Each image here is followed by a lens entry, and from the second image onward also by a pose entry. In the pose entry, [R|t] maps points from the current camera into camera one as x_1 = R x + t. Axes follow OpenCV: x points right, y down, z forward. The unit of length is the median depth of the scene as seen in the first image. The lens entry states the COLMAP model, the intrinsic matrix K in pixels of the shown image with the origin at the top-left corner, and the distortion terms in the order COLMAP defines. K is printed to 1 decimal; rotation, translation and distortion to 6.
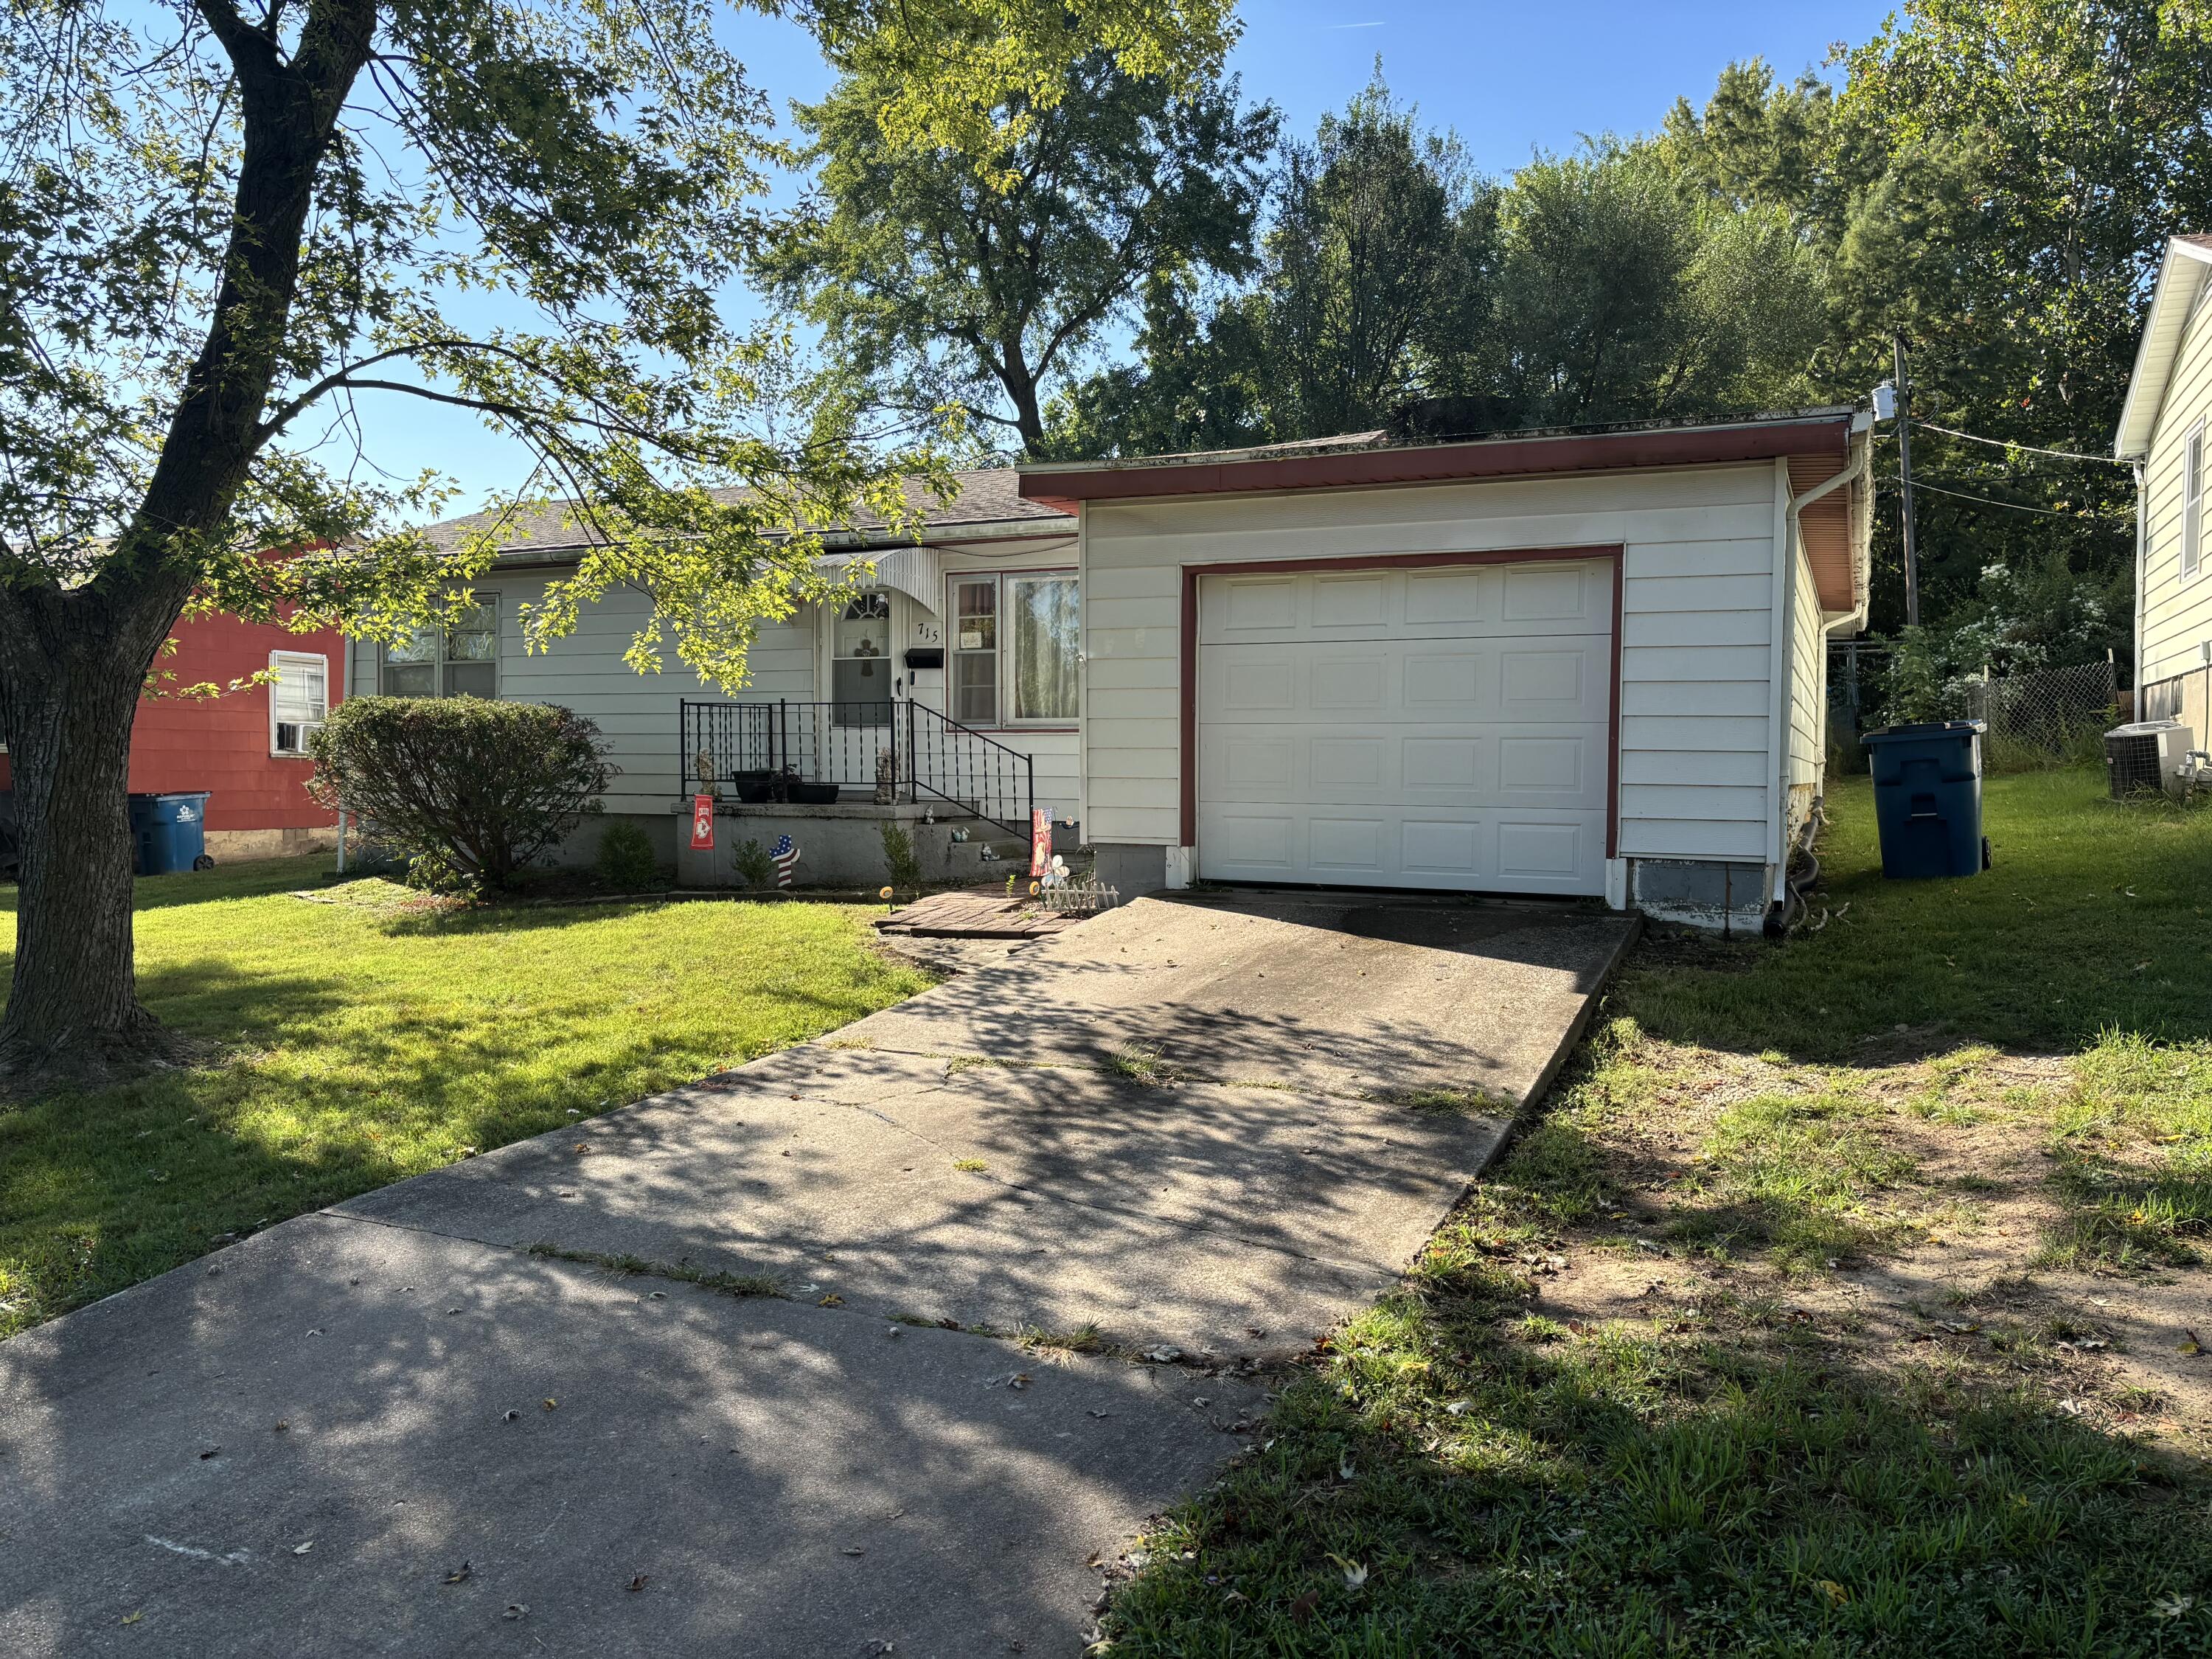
lens RADIAL K [[1652.4, 0, 1077.9], [0, 1652.4, 833.5], [0, 0, 1]] dist [0.033635, -0.033302]
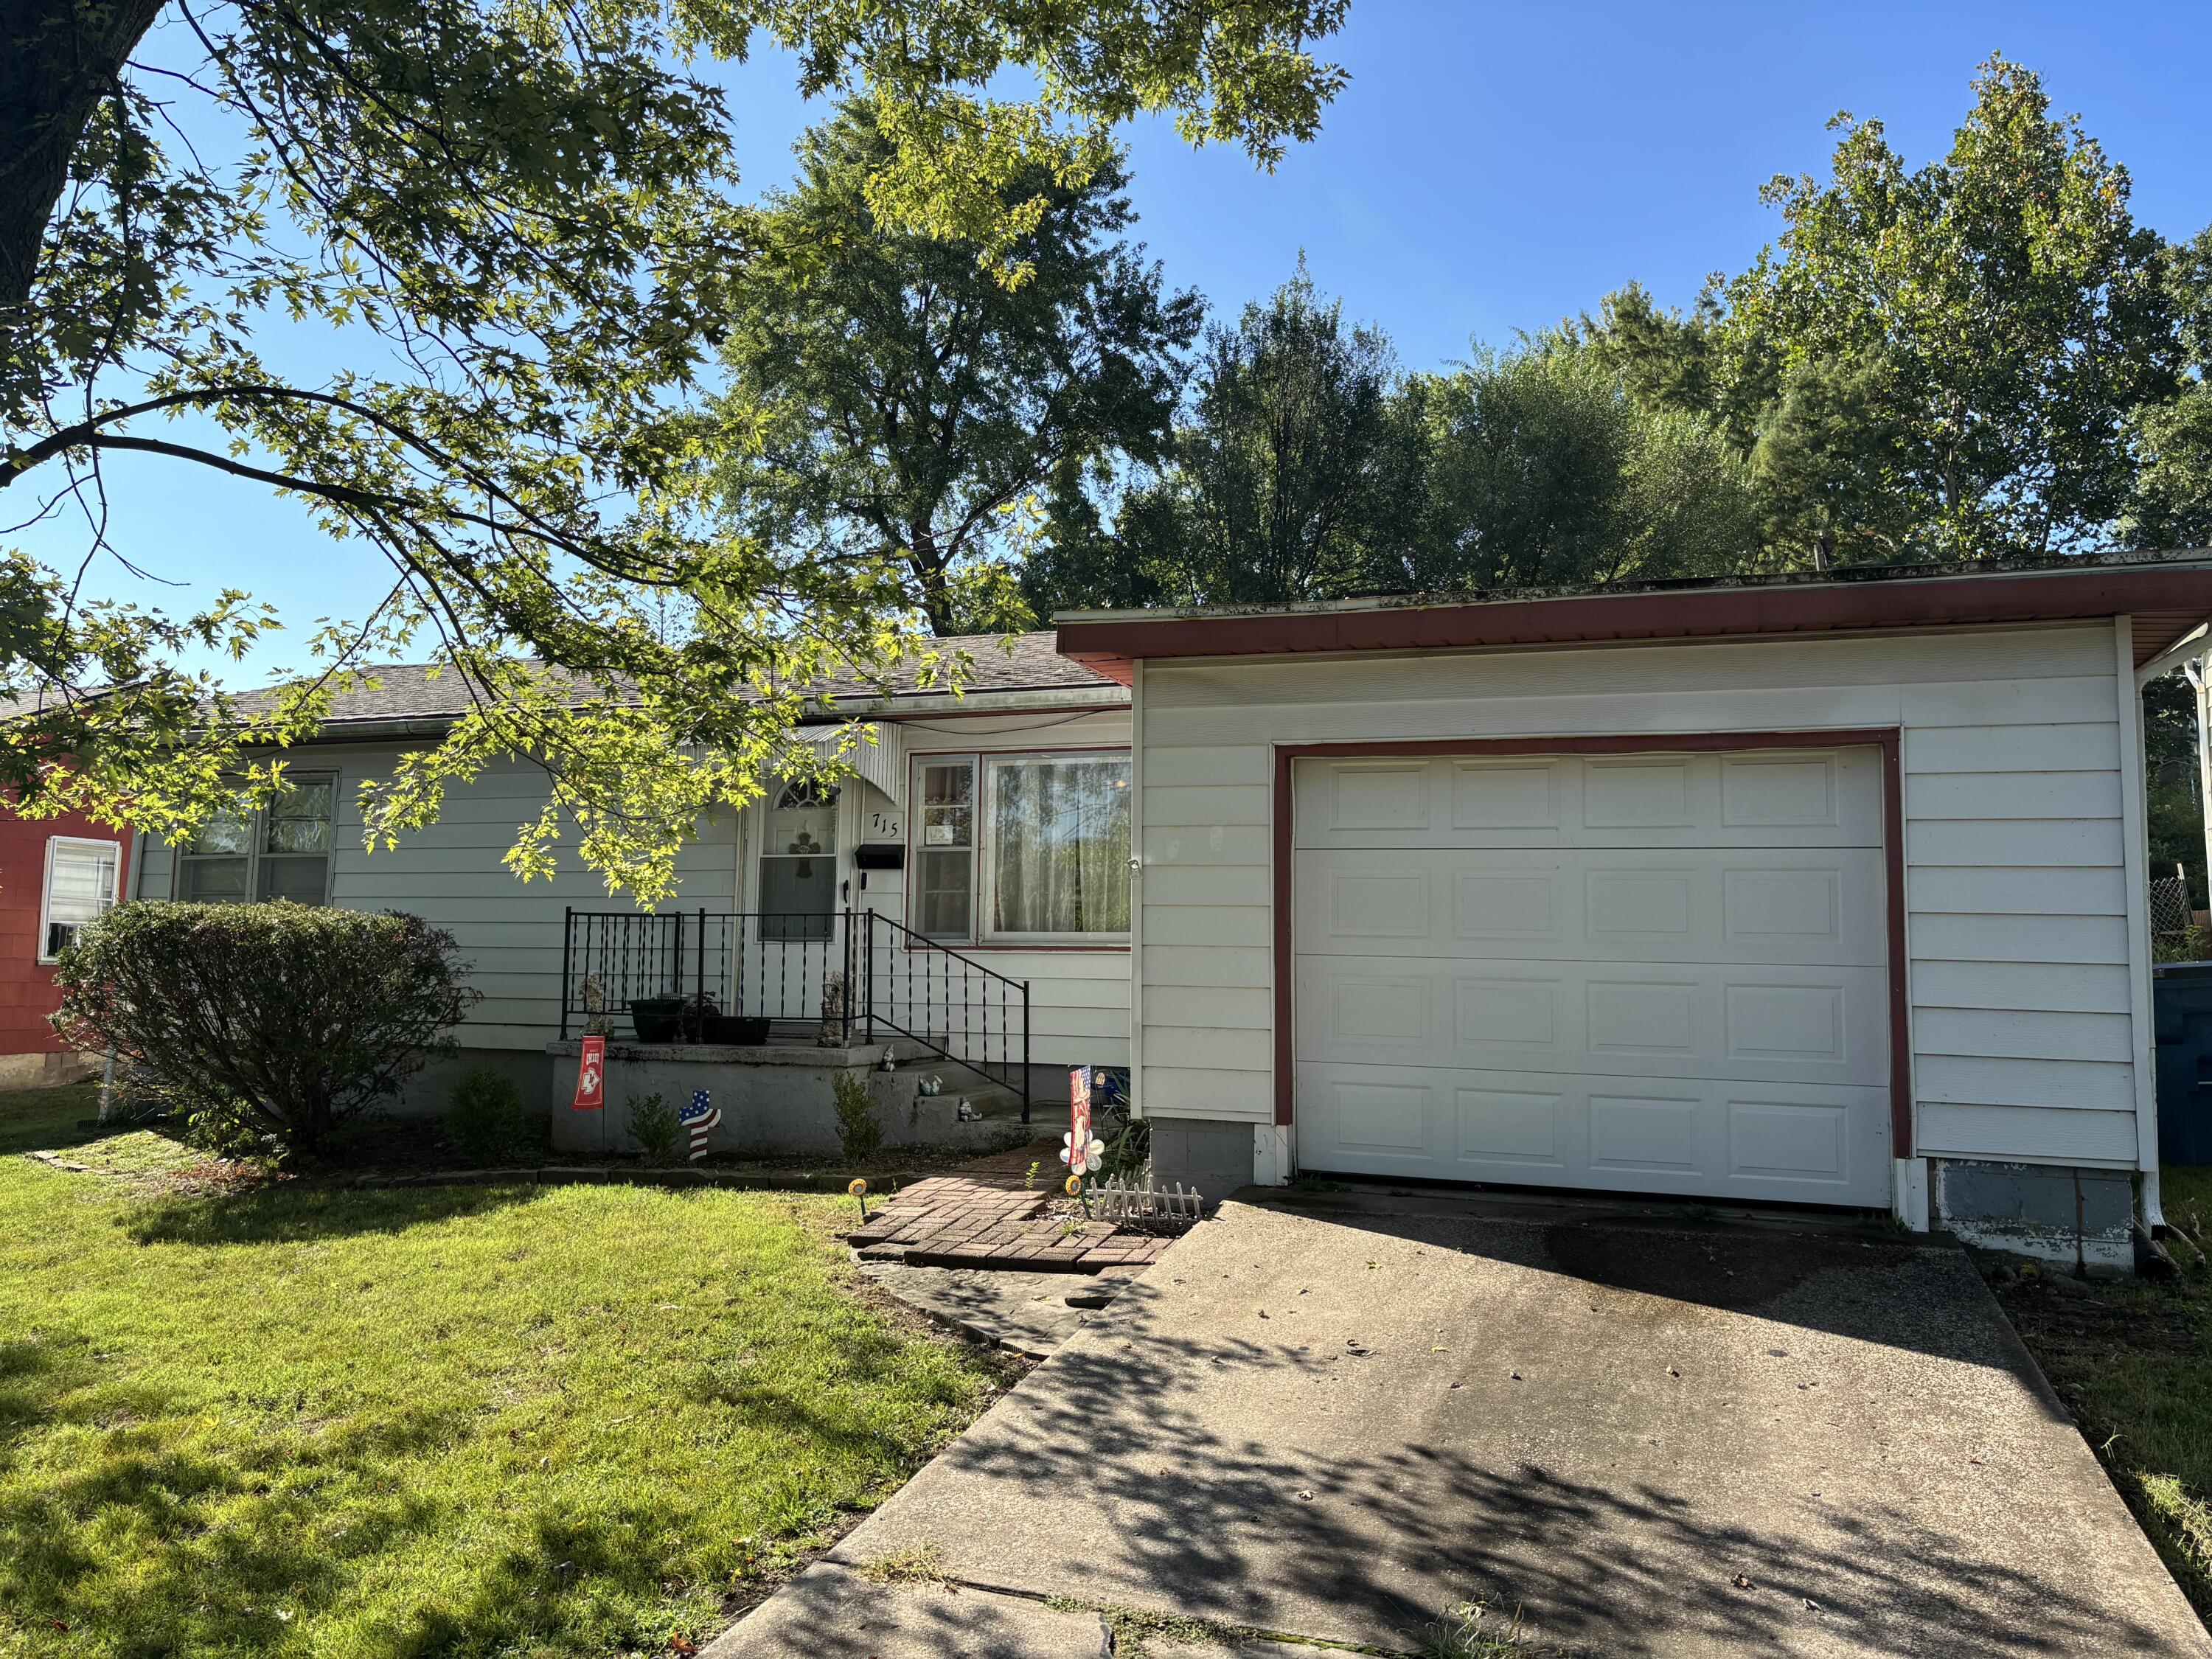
lens RADIAL K [[1688.0, 0, 1099.5], [0, 1688.0, 812.3], [0, 0, 1]] dist [0.057464, -0.059252]
pose [[0.996302, 0.015520, 0.084507, -0.056900], [-0.004550, 0.991701, -0.128487, -0.023280], [-0.085800, 0.127627, 0.988104, 0.176279]]
